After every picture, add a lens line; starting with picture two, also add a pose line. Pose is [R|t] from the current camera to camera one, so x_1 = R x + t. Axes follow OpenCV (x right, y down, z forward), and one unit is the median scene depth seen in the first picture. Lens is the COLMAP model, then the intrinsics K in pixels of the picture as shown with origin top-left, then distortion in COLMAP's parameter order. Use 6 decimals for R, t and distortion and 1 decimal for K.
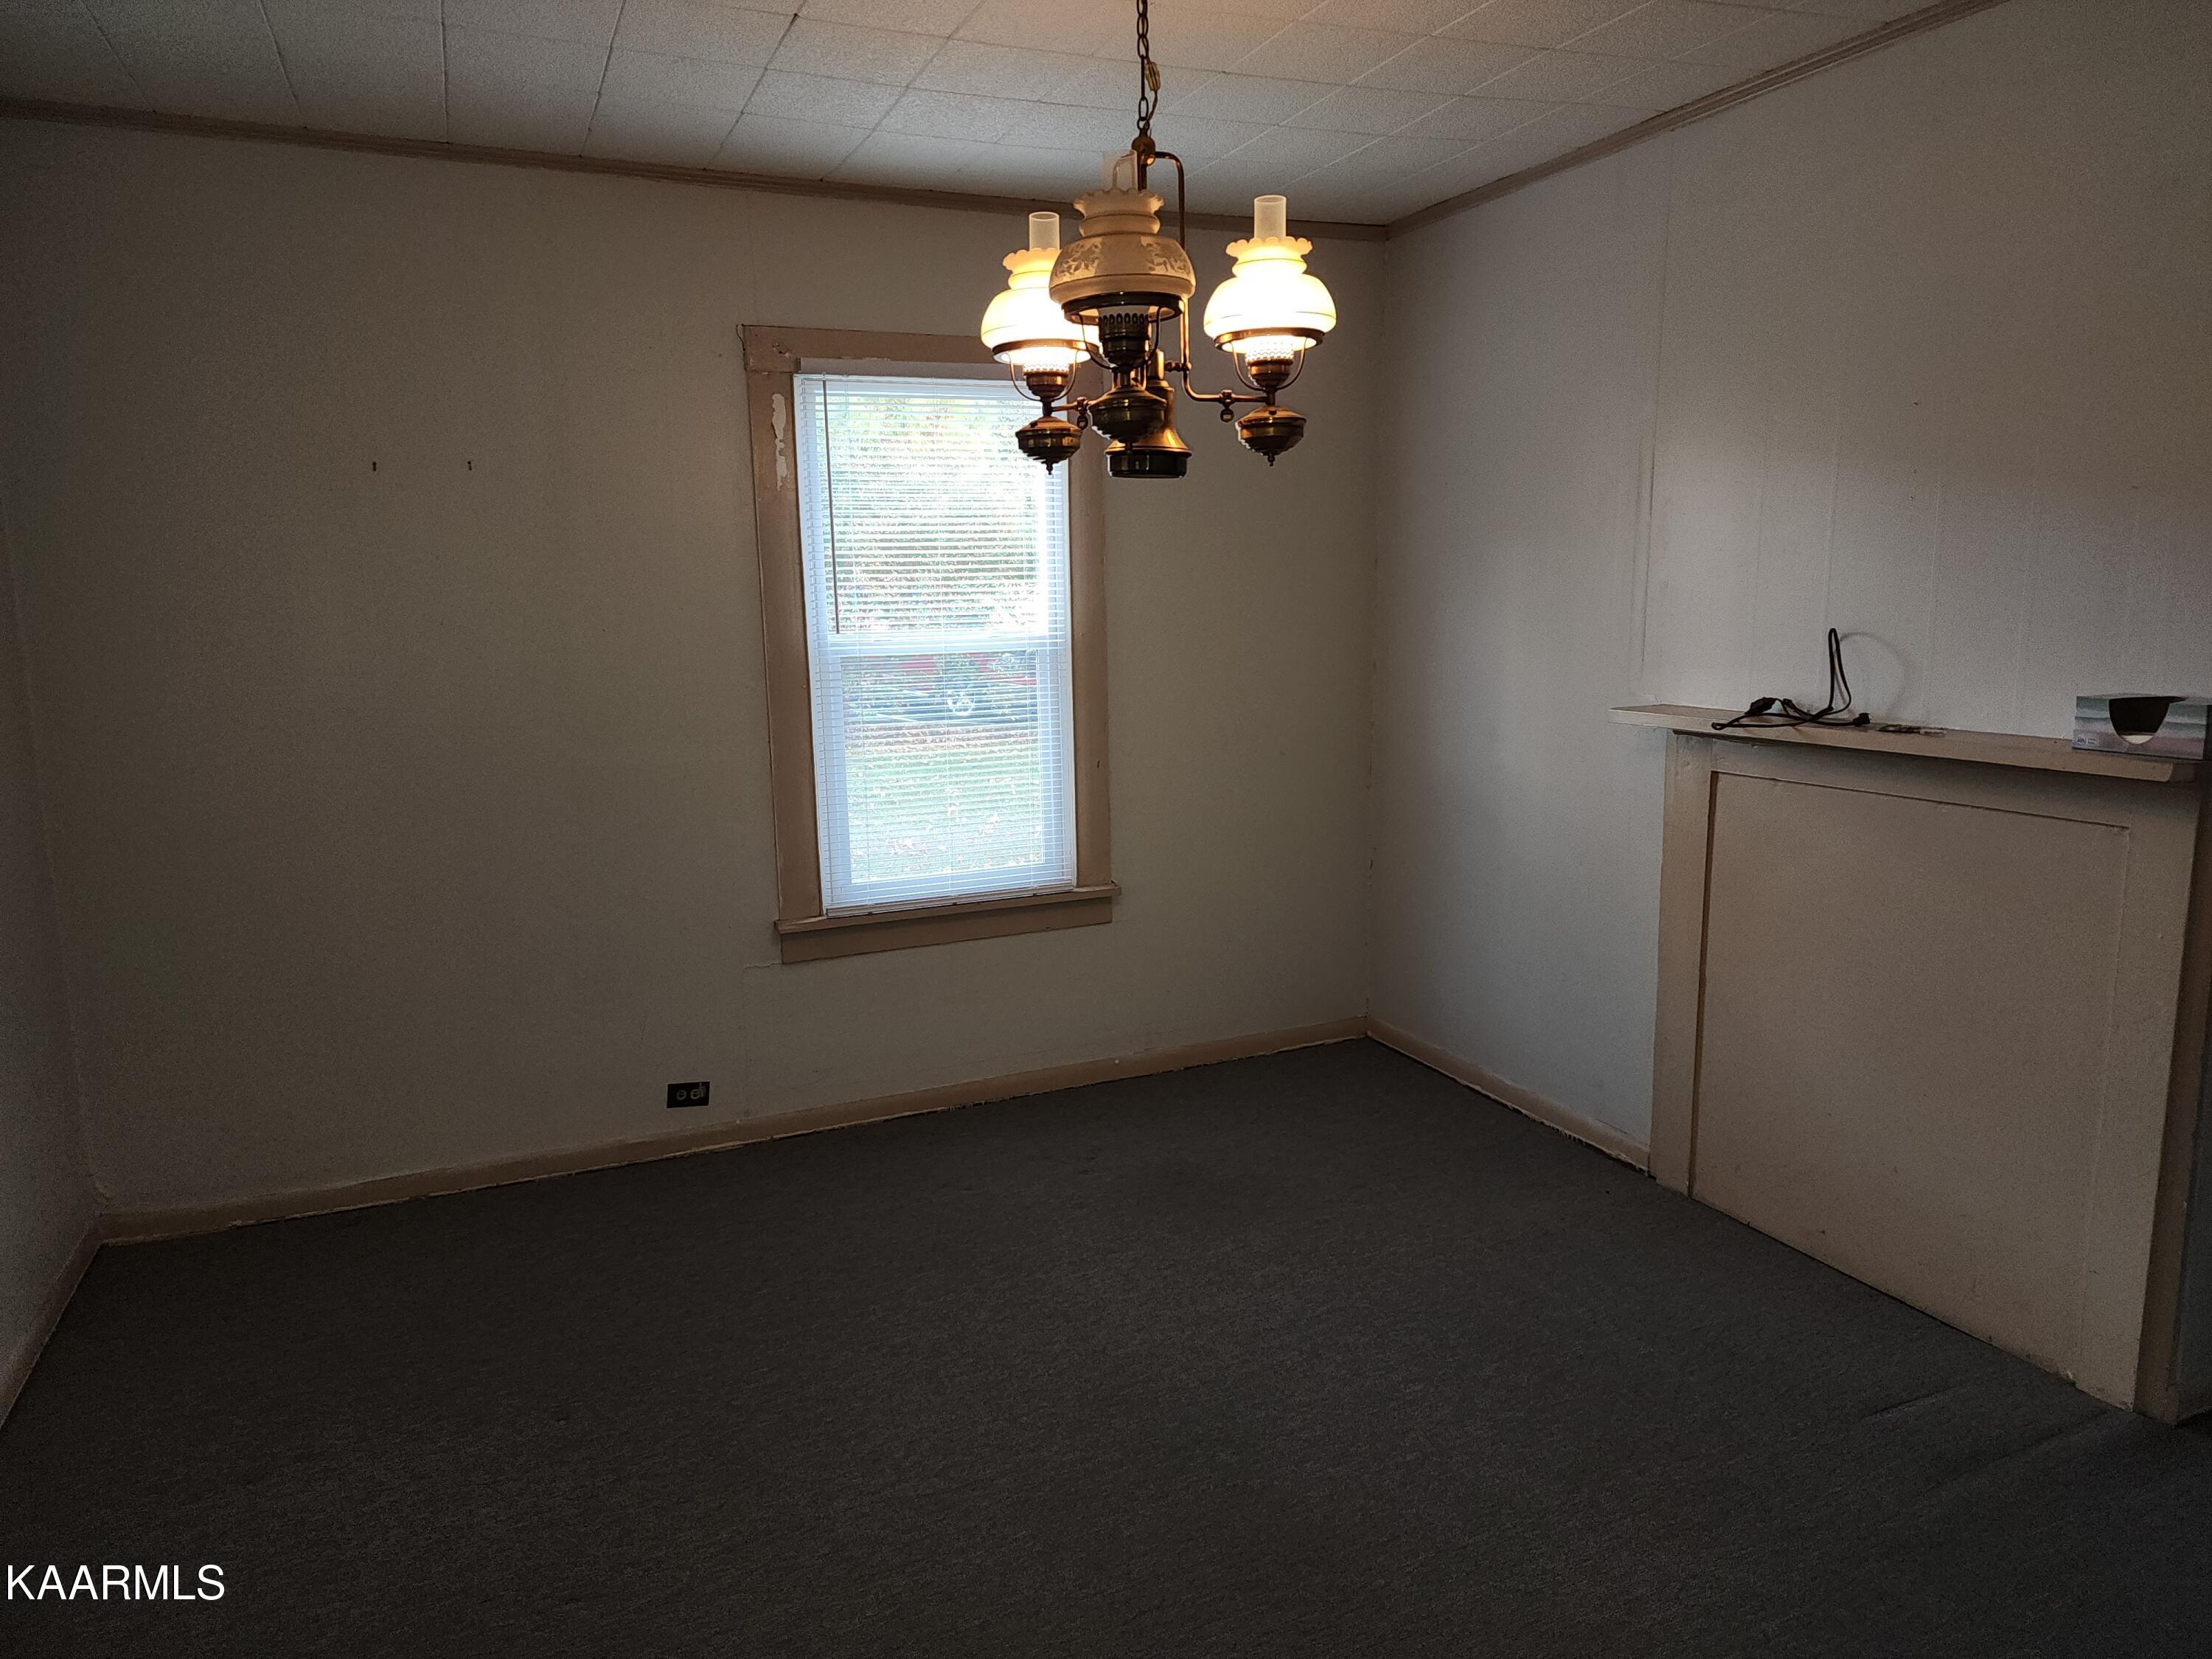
lens RADIAL K [[1499.7, 0, 1106.0], [0, 1499.7, 829.5], [0, 0, 1]] dist [0.049877, -0.007626]
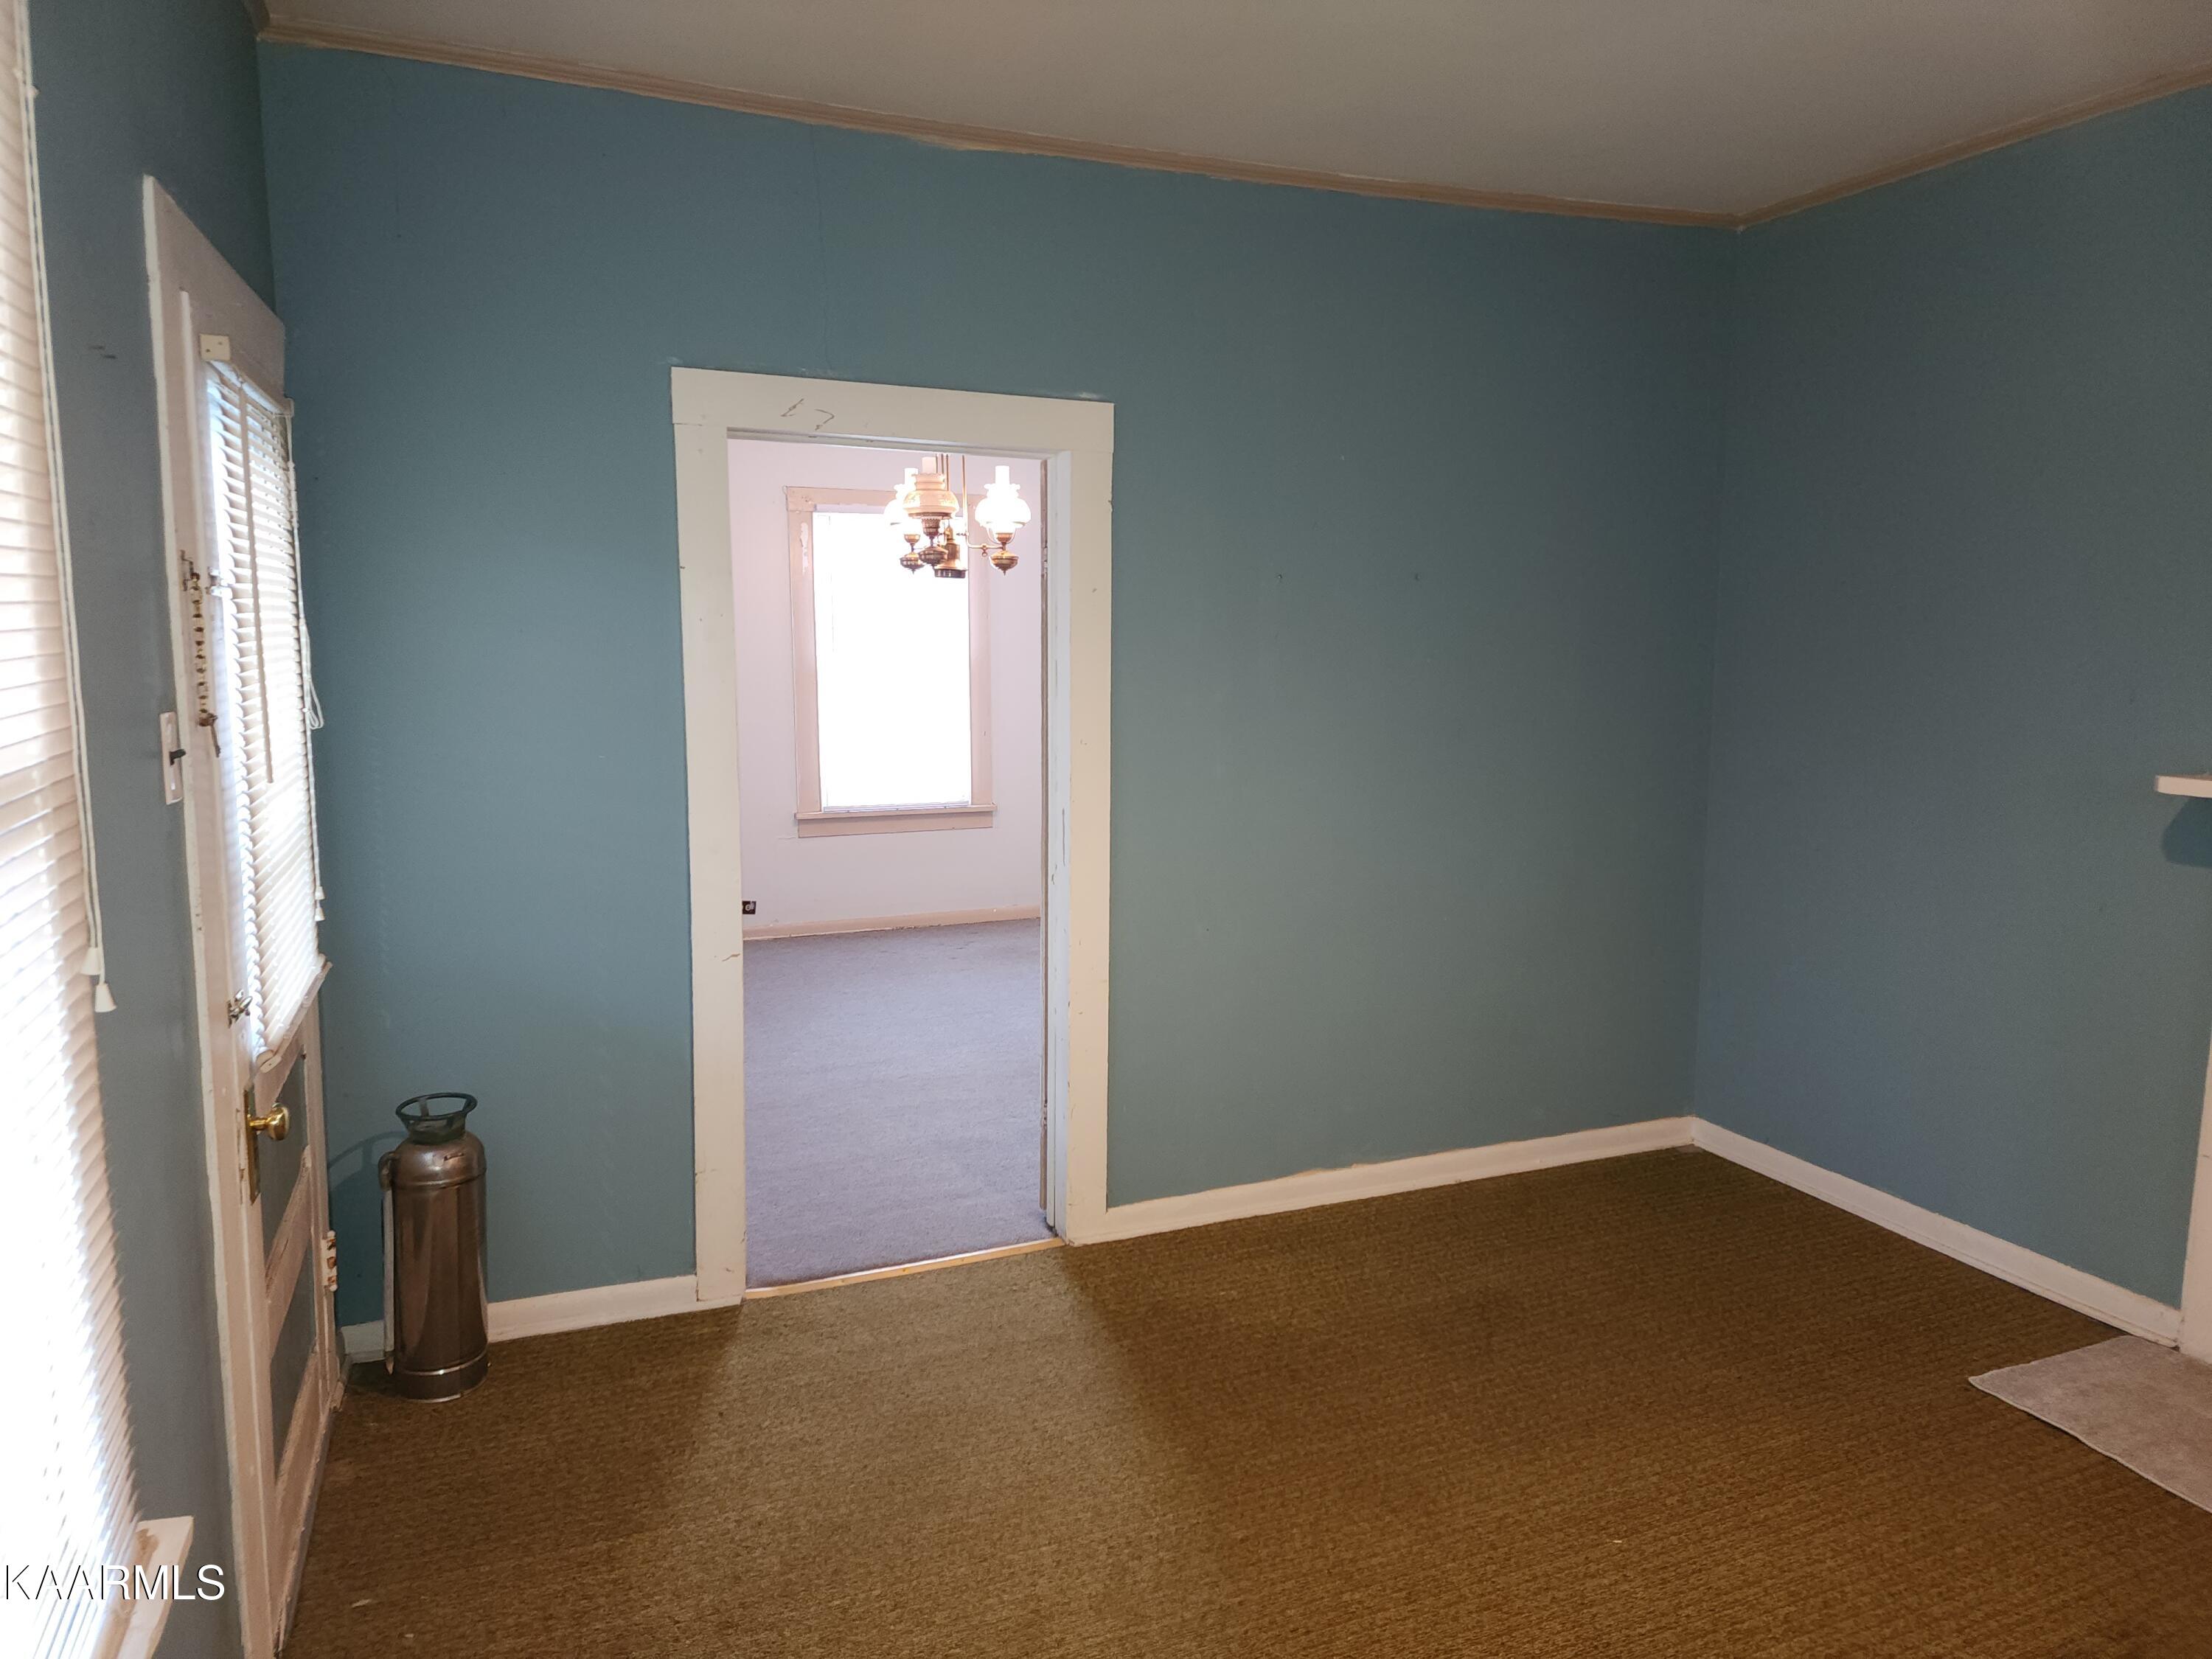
lens RADIAL K [[1499.7, 0, 1106.0], [0, 1499.7, 829.5], [0, 0, 1]] dist [0.049877, -0.007626]
pose [[0.999793, 0.015698, -0.012949, 0.177280], [-0.016295, 0.998744, -0.047379, 0.159982], [0.012189, 0.047580, 0.998793, -0.796969]]
